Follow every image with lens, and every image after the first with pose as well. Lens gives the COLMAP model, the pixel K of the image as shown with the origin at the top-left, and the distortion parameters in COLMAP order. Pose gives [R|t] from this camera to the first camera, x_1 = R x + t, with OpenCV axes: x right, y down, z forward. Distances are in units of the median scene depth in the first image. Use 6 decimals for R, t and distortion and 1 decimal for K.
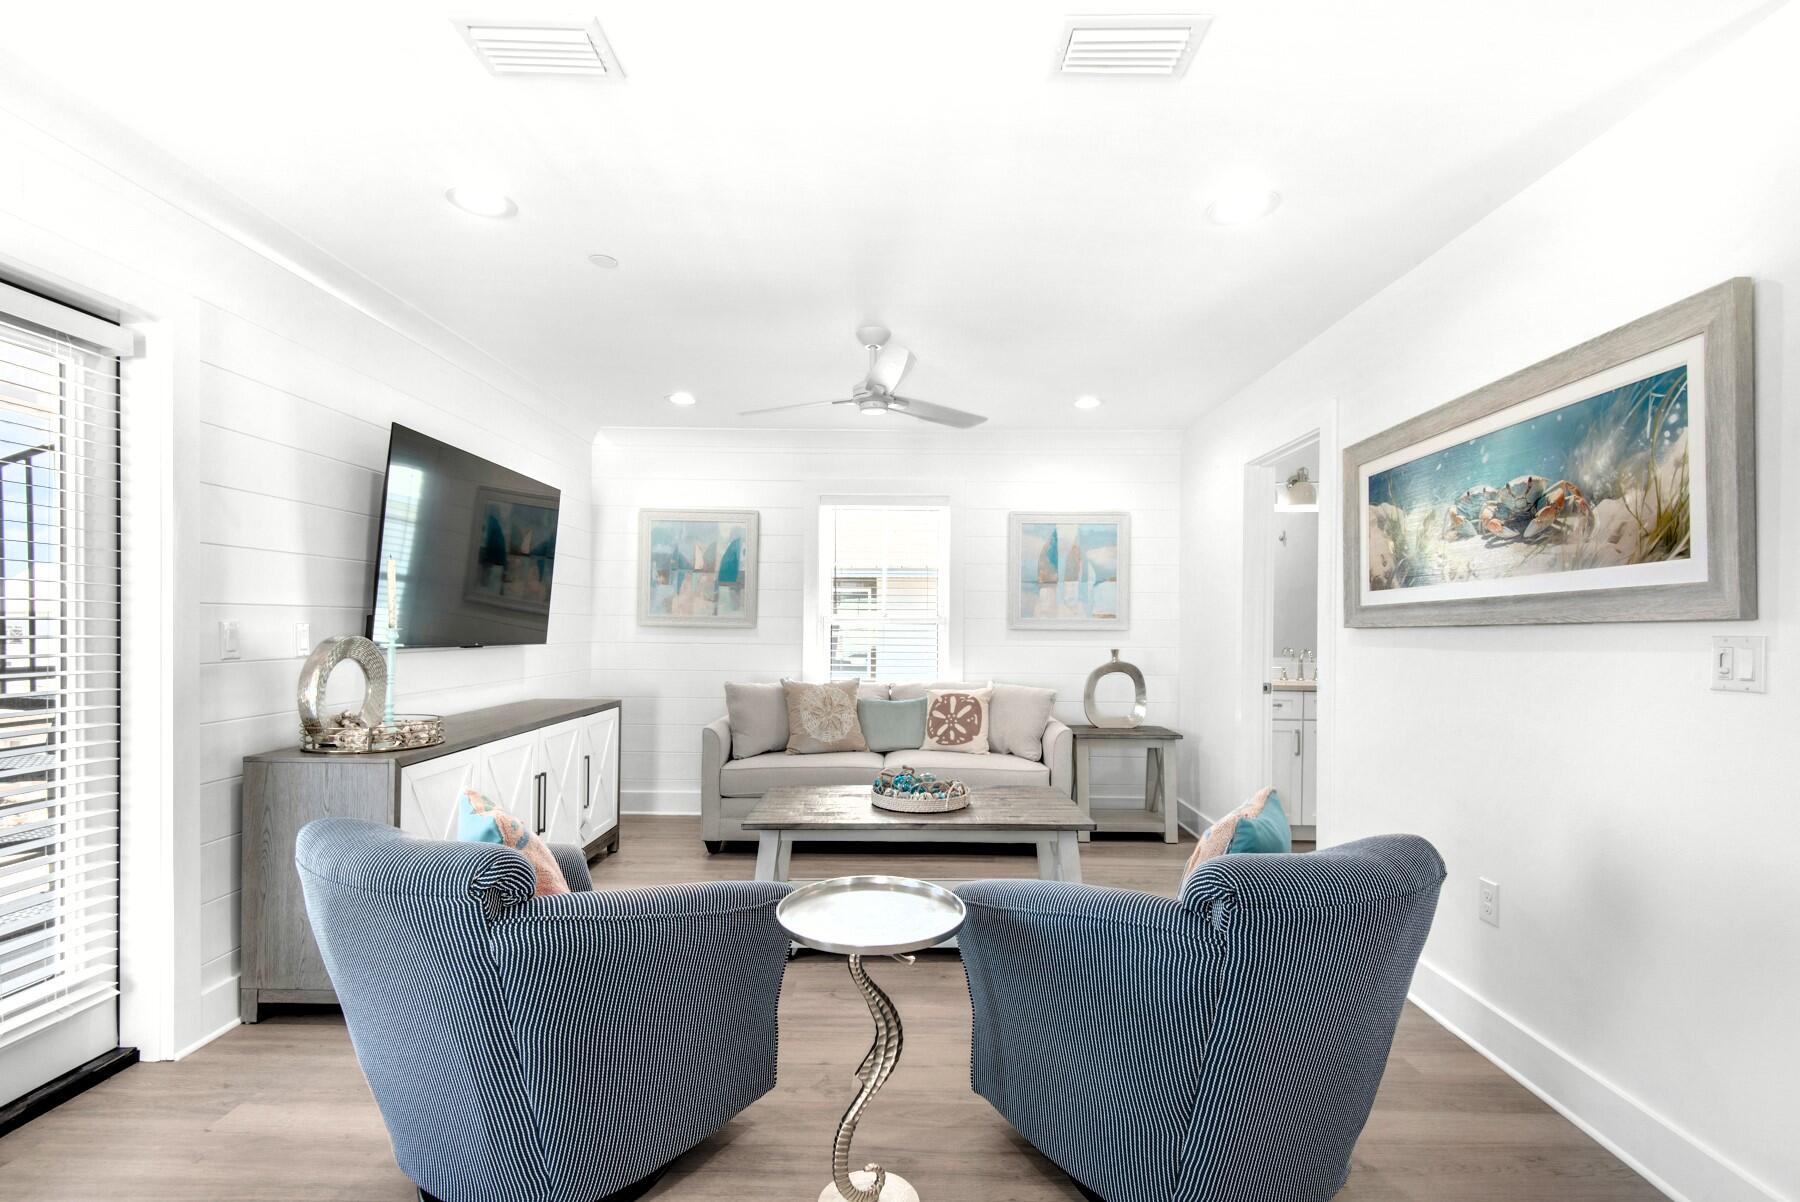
lens RADIAL K [[827.7, 0, 906.8], [0, 827.7, 618.1], [0, 0, 1]] dist [0.005043, -0.001733]
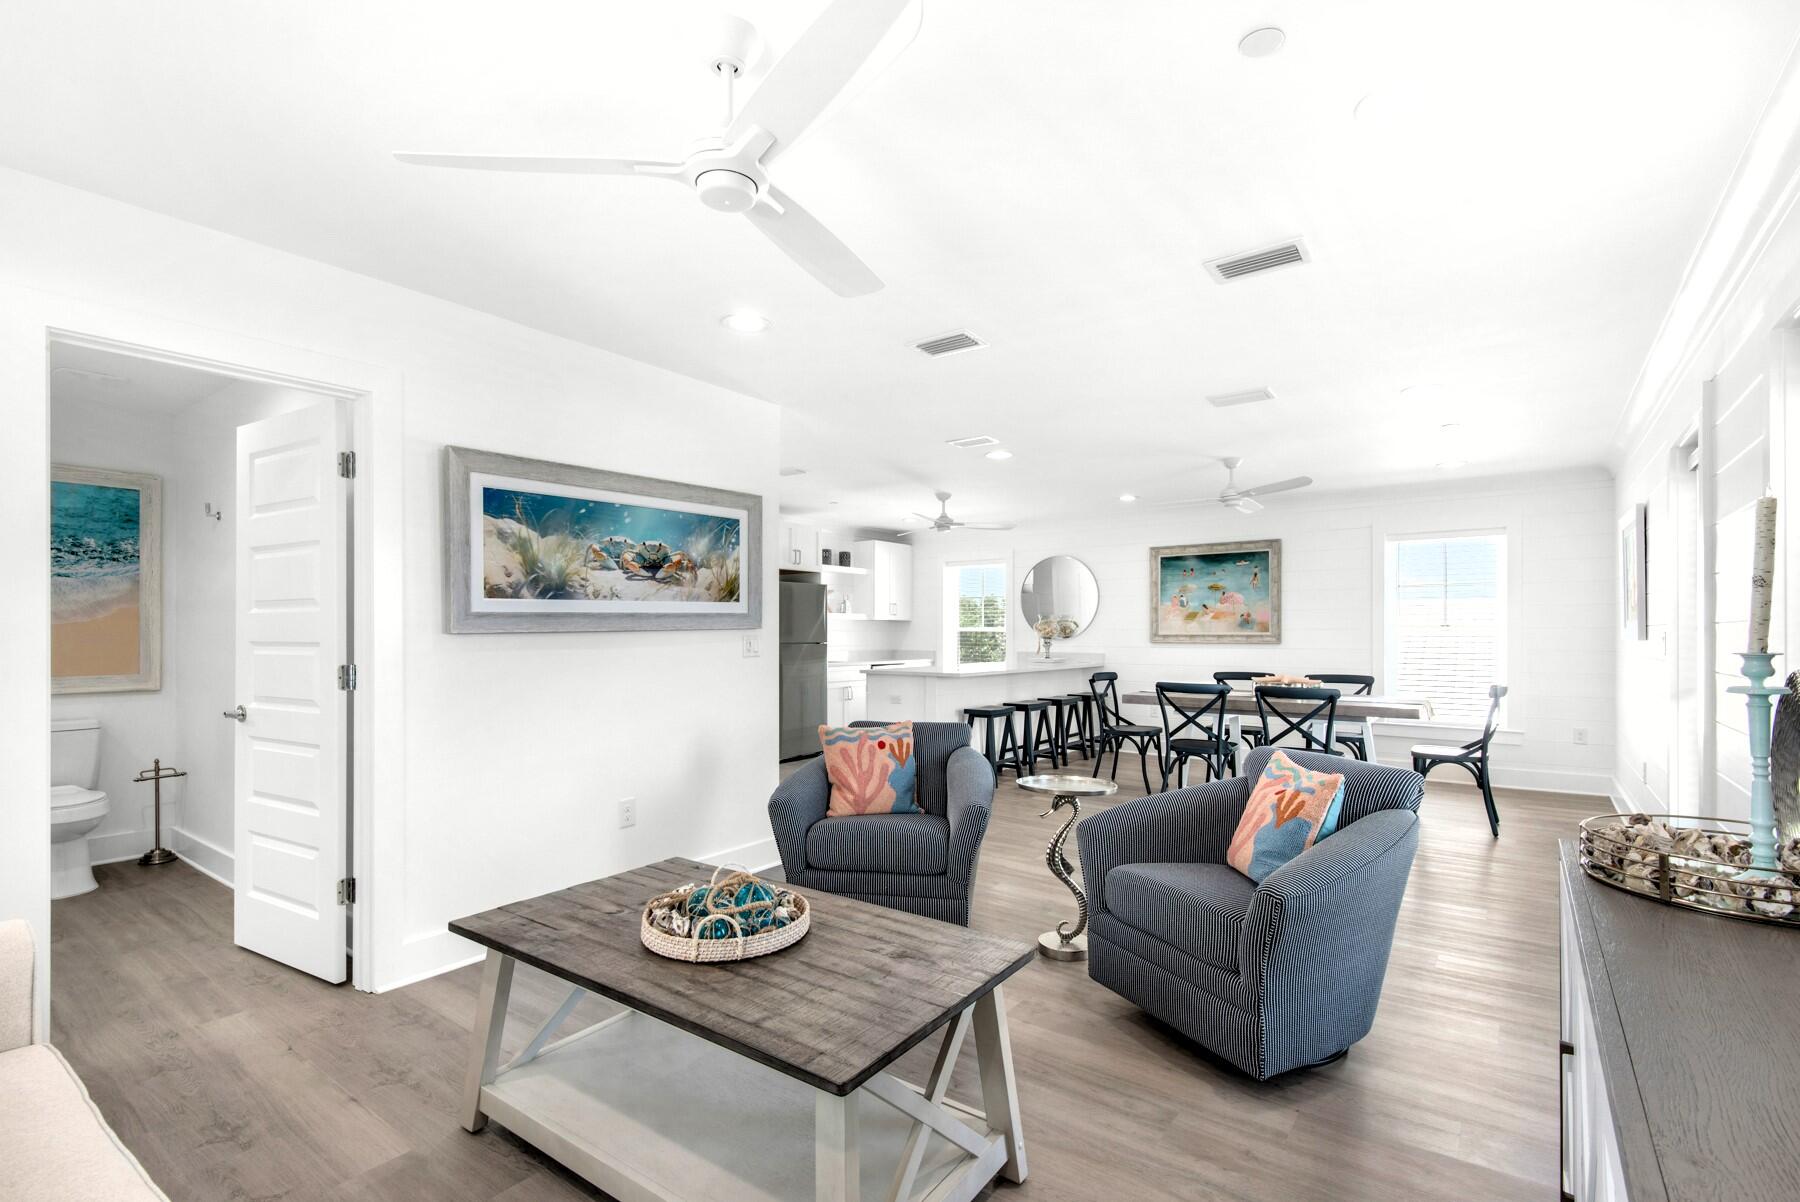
lens RADIAL K [[827.7, 0, 899.5], [0, 827.7, 617.3], [0, 0, 1]] dist [0.005043, -0.001733]
pose [[-0.803872, 0.006404, 0.594768, -0.374836], [-0.007330, 0.999759, -0.020671, 0.006944], [-0.594757, -0.020977, -0.803631, 1.210817]]
